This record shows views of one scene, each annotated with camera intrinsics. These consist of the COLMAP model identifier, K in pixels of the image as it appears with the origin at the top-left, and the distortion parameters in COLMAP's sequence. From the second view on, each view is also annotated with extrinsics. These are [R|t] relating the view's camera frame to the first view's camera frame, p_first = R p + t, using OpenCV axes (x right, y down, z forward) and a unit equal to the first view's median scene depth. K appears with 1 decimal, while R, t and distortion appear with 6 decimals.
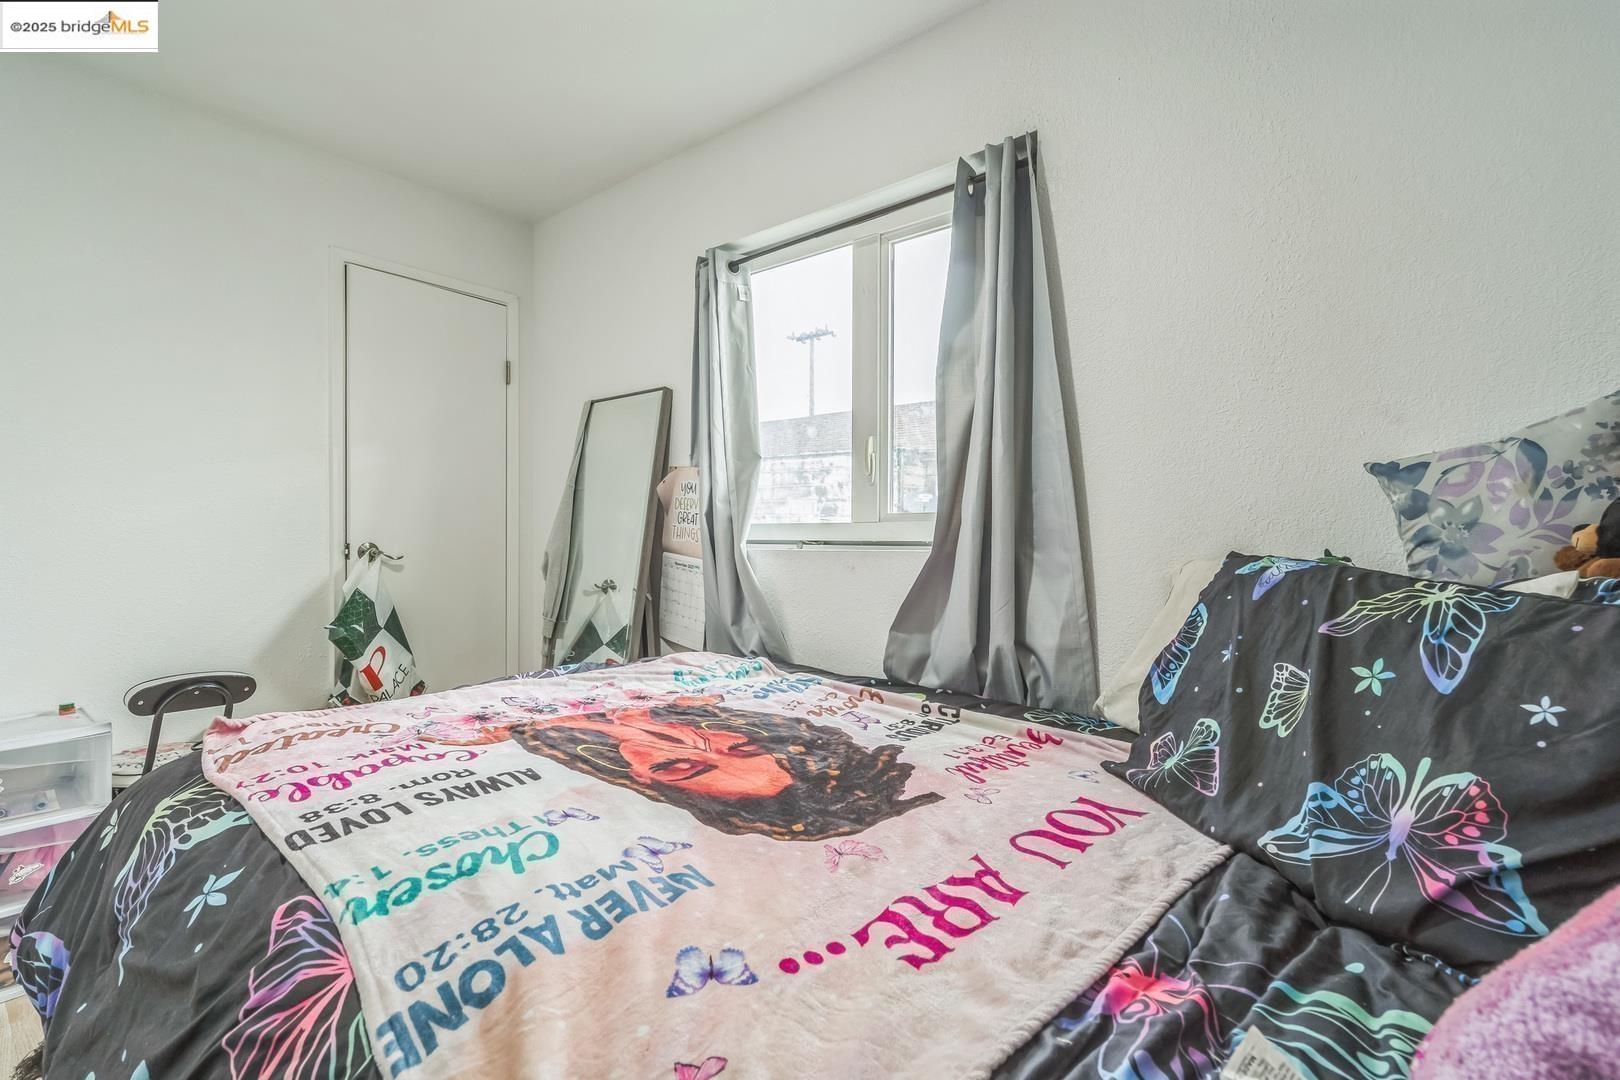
lens RADIAL K [[772.8, 0, 812.5], [0, 772.8, 527.6], [0, 0, 1]] dist [-0.001002, -0.000445]
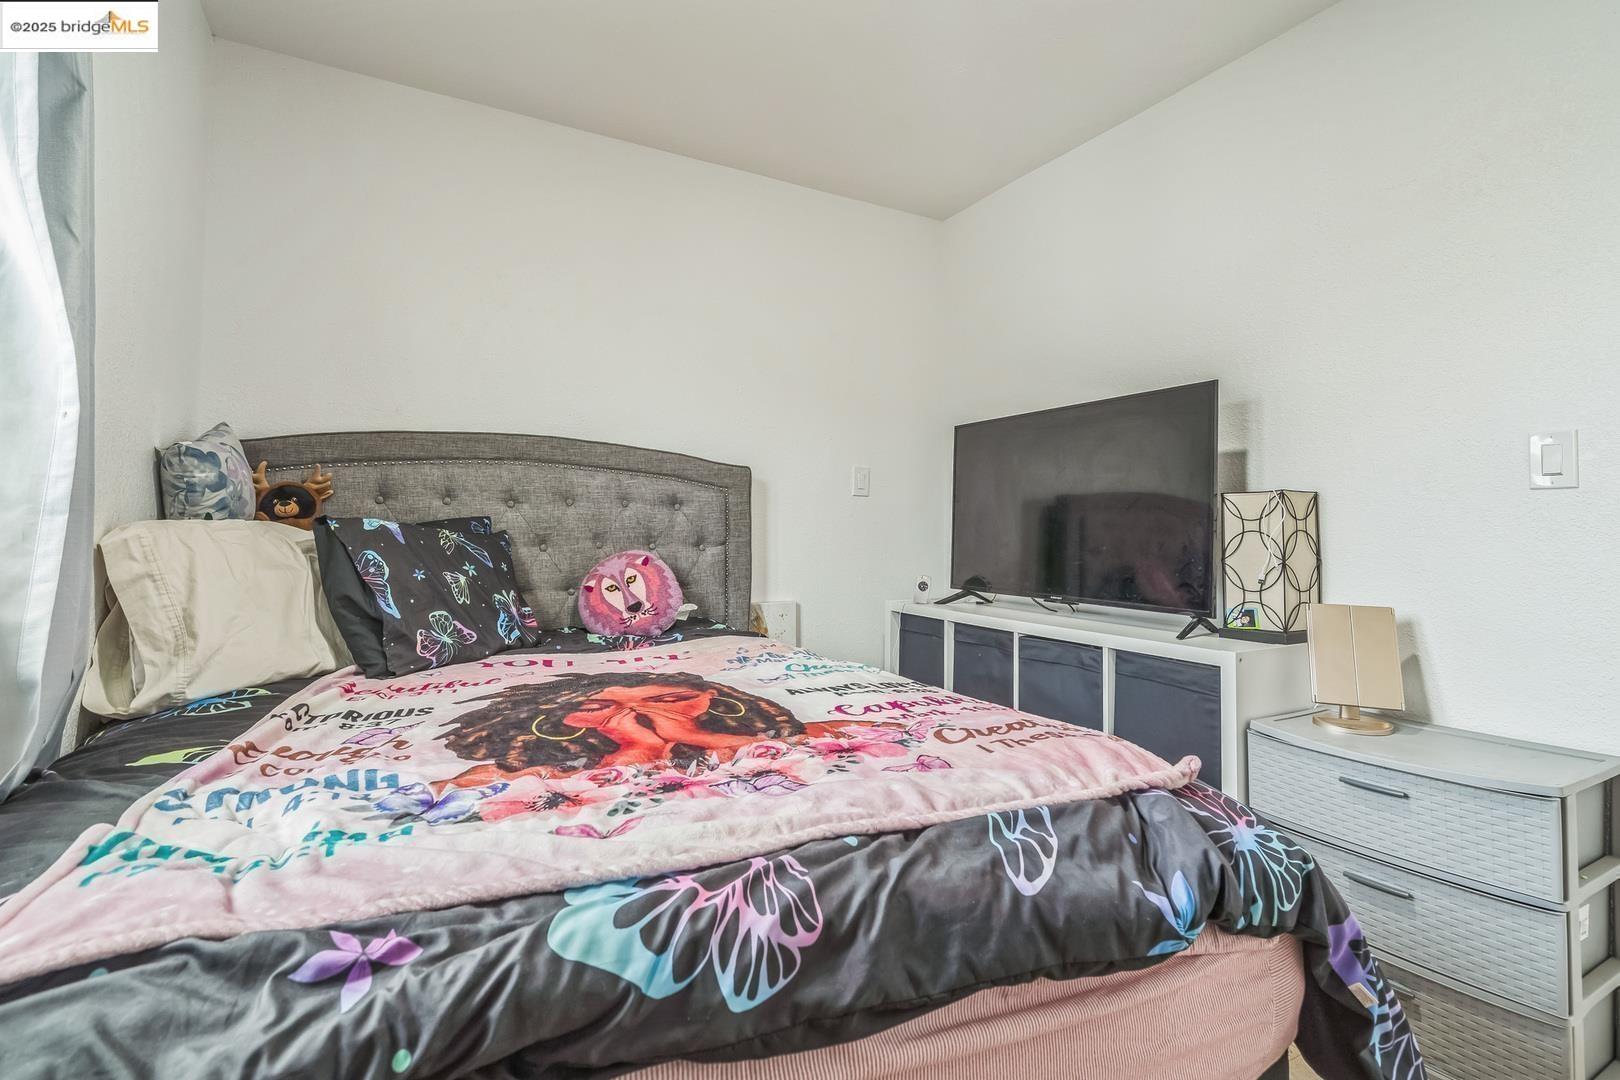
lens RADIAL K [[772.8, 0, 812.5], [0, 772.8, 527.6], [0, 0, 1]] dist [-0.001002, -0.000445]
pose [[-0.931273, -0.004342, 0.364297, -0.764306], [-0.005076, 0.999987, -0.001057, 0.050589], [-0.364287, -0.002833, -0.931282, 1.932934]]
